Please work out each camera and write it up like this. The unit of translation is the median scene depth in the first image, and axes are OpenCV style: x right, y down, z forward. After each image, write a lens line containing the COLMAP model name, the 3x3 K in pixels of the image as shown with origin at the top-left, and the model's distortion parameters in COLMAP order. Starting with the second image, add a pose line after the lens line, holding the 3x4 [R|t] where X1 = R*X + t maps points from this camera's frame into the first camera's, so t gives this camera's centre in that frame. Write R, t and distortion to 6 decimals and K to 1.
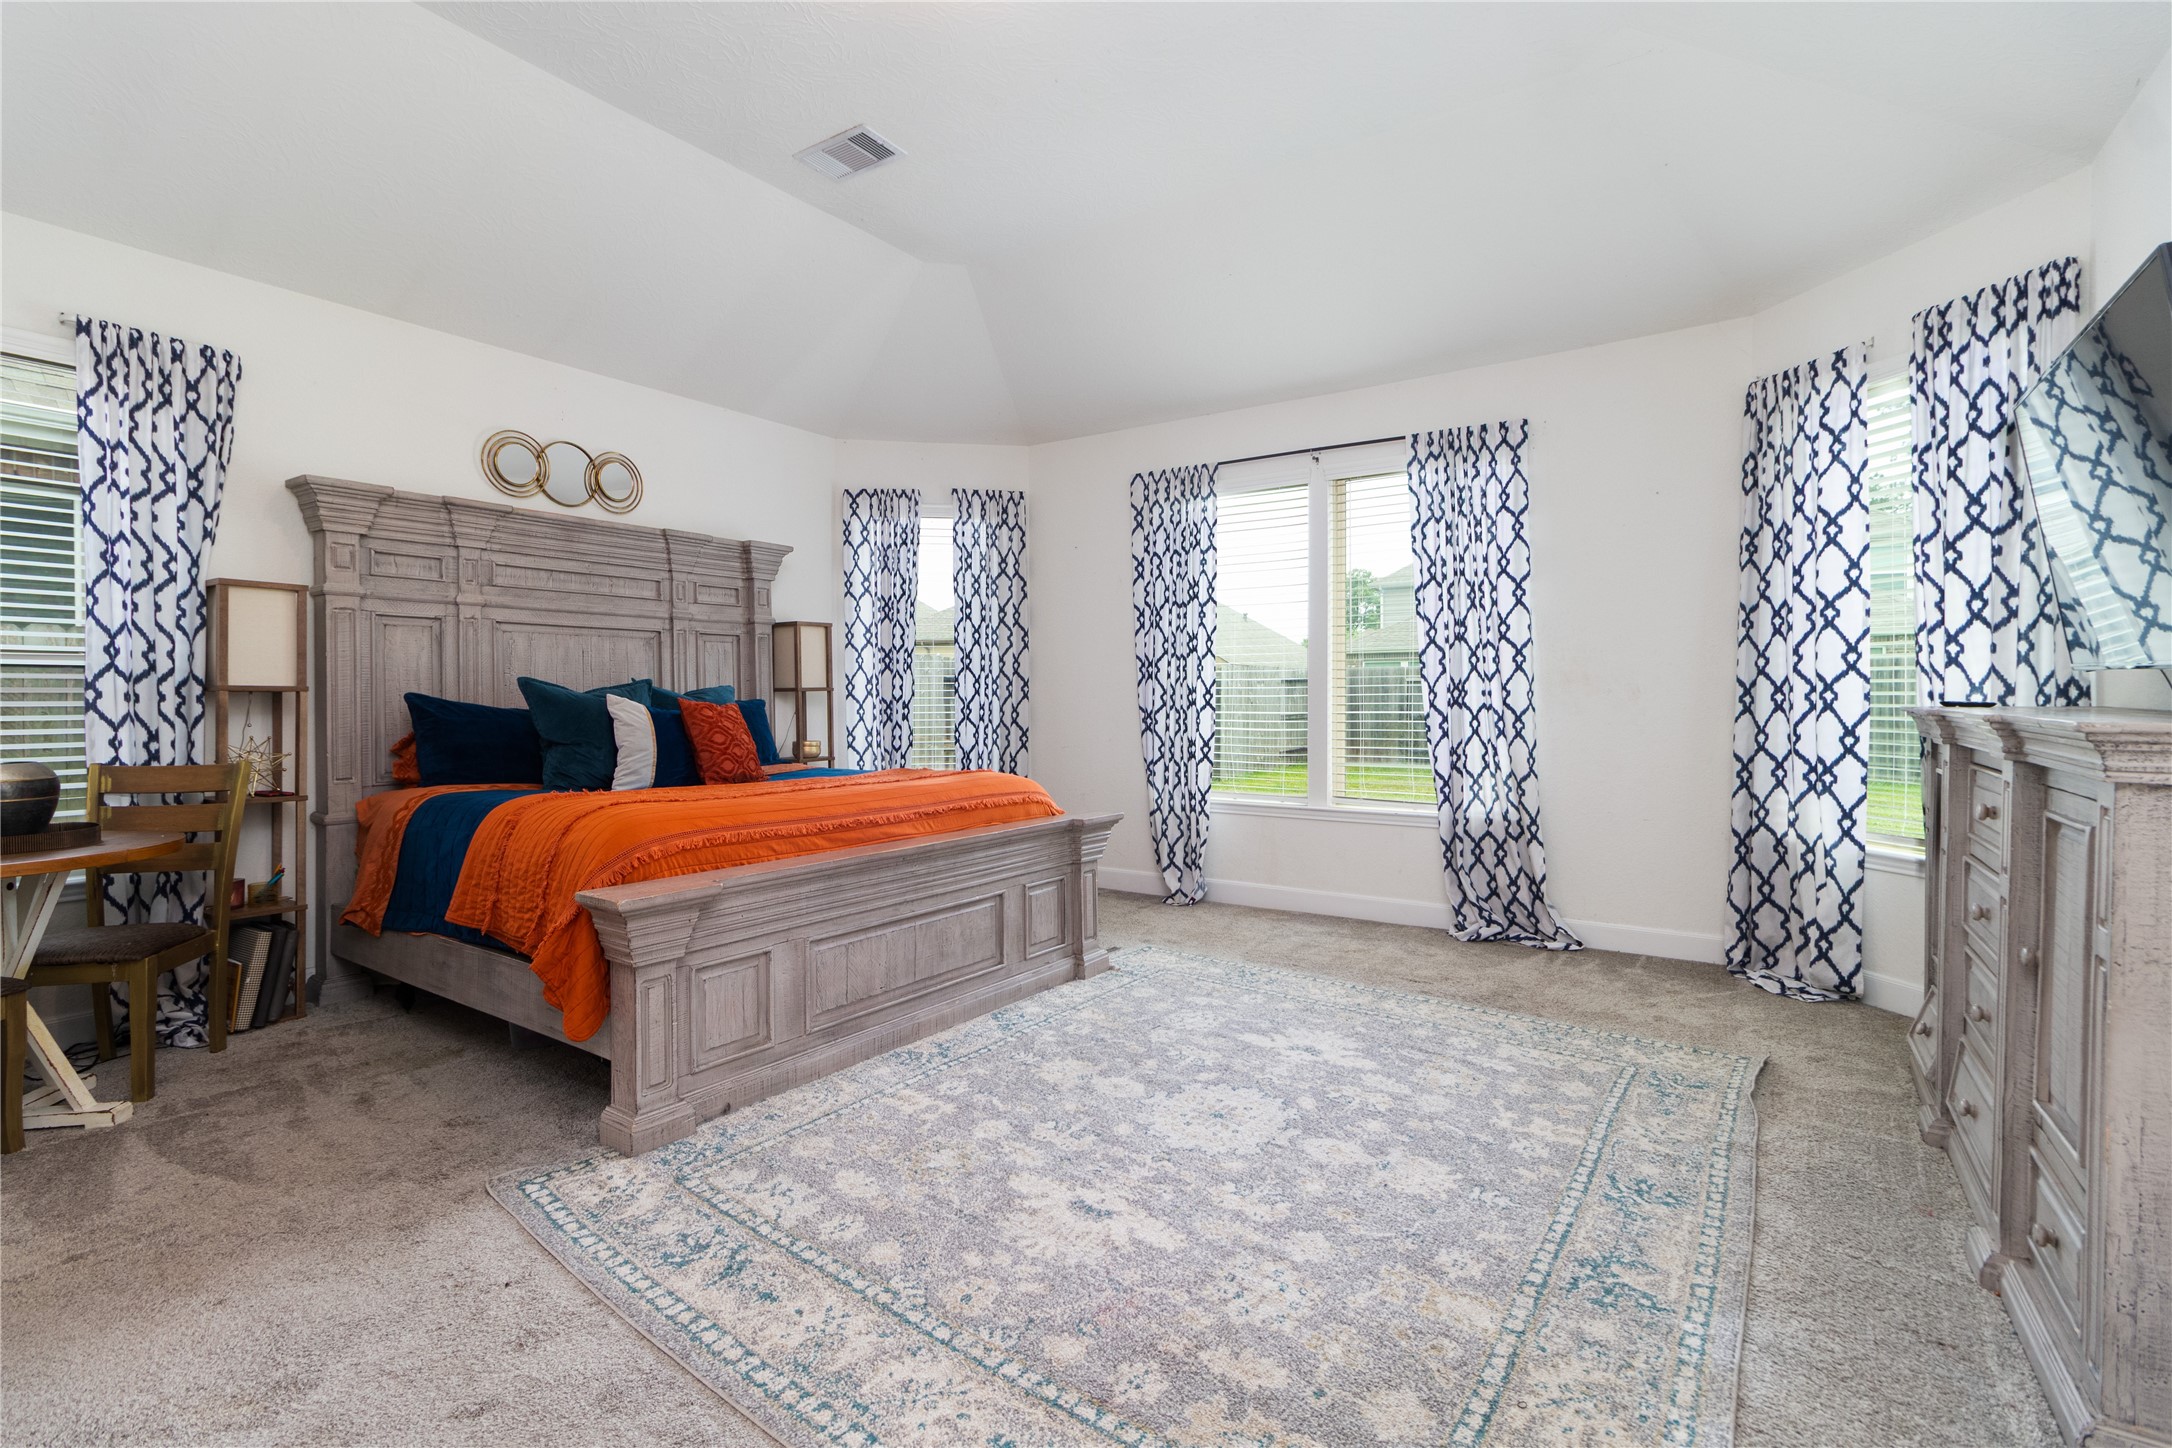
lens RADIAL K [[998.3, 0, 1062.5], [0, 998.3, 724.0], [0, 0, 1]] dist [-0.000148, -0.000100]
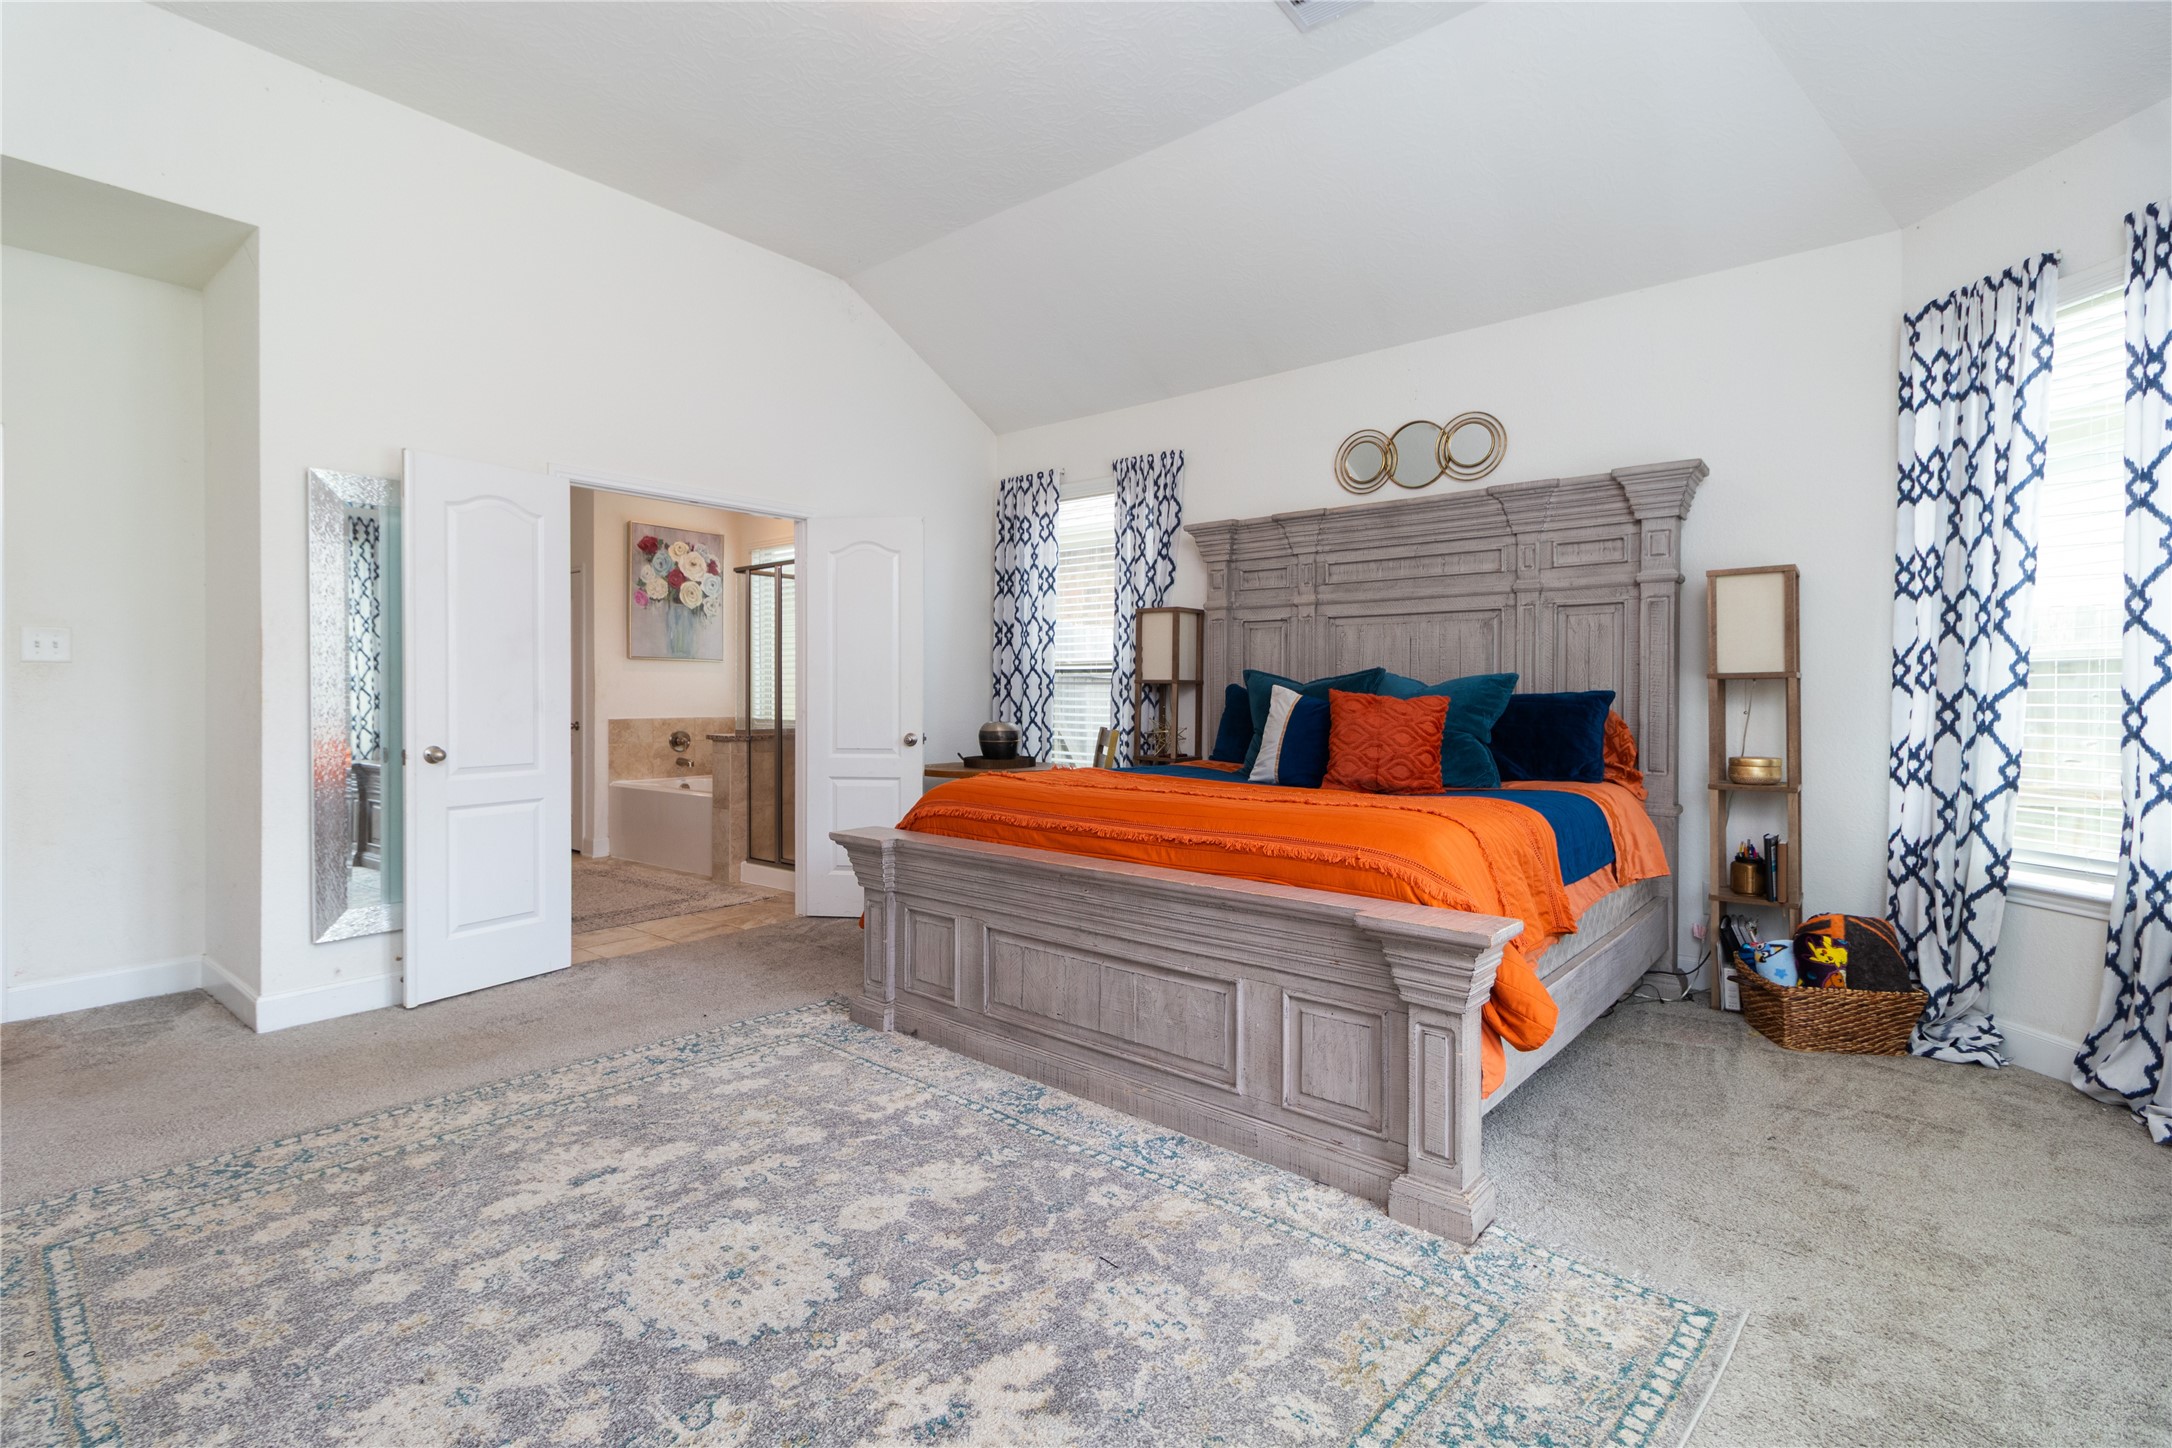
lens RADIAL K [[1005.6, 0, 1080.9], [0, 1005.6, 704.5], [0, 0, 1]] dist [0.004913, 0.001468]
pose [[-0.081479, 0.021472, -0.996444, 0.784901], [-0.024190, 0.999431, 0.023515, -0.039912], [0.996381, 0.026020, -0.080914, 1.194765]]
